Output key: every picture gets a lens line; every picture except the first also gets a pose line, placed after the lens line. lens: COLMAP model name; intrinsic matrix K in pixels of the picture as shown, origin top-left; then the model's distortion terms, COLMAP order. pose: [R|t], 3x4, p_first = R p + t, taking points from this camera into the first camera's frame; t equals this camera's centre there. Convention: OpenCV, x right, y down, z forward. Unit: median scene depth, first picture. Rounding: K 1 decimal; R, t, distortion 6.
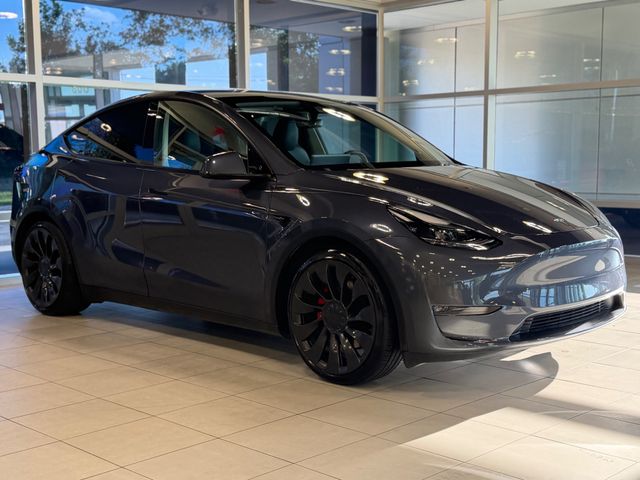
lens RADIAL K [[890.6, 0, 320.8], [0, 890.6, 240.5], [0, 0, 1]] dist [0.171852, 0.000000]
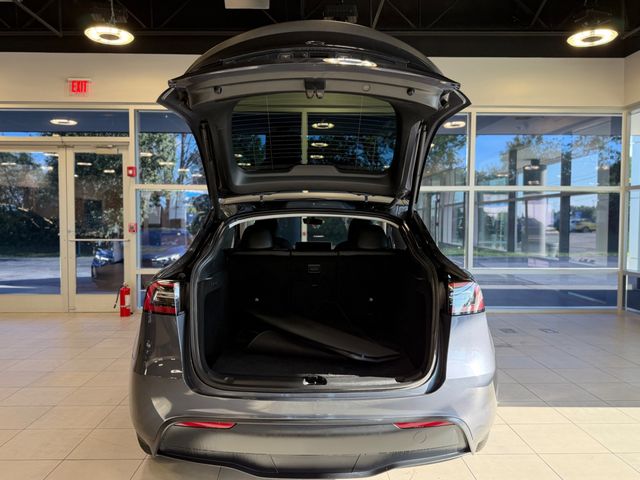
lens RADIAL K [[535.1, 0, 318.4], [0, 535.1, 239.2], [0, 0, 1]] dist [0.048312, 0.003444]
pose [[0.699212, 0.018513, -0.714674, 0.313150], [-0.078039, 0.995667, -0.050558, -0.039076], [0.710642, 0.091123, 0.697628, 0.301188]]
